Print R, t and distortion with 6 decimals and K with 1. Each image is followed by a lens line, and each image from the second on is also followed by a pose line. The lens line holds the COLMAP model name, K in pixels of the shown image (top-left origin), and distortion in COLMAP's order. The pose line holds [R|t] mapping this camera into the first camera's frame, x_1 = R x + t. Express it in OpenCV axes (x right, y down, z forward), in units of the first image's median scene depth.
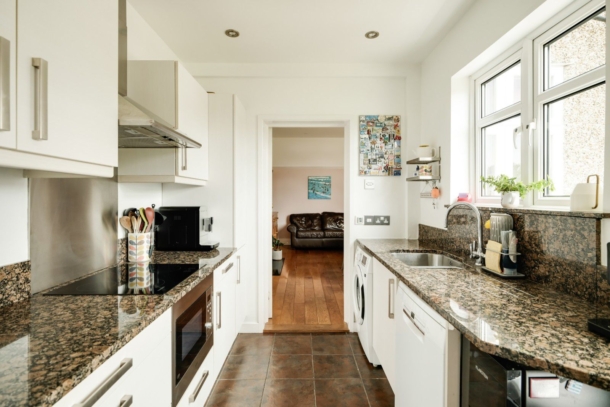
lens RADIAL K [[305.6, 0, 303.5], [0, 305.6, 189.1], [0, 0, 1]] dist [0.001342, 0.000389]
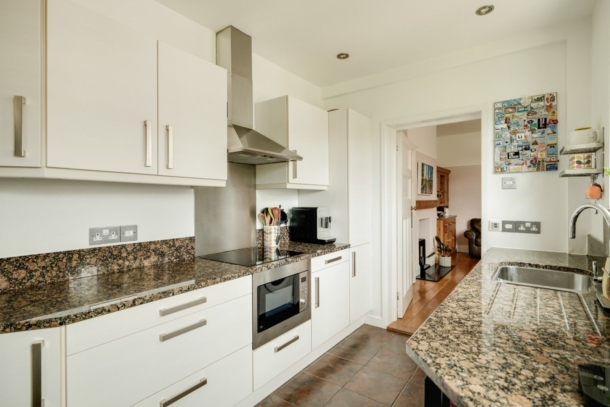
lens RADIAL K [[301.8, 0, 304.4], [0, 301.8, 191.7], [0, 0, 1]] dist [0.001594, 0.000580]
pose [[0.798313, -0.021387, -0.601863, 0.322745], [0.020402, 0.999756, -0.008464, 0.003970], [0.601897, -0.005522, 0.798555, 0.010433]]
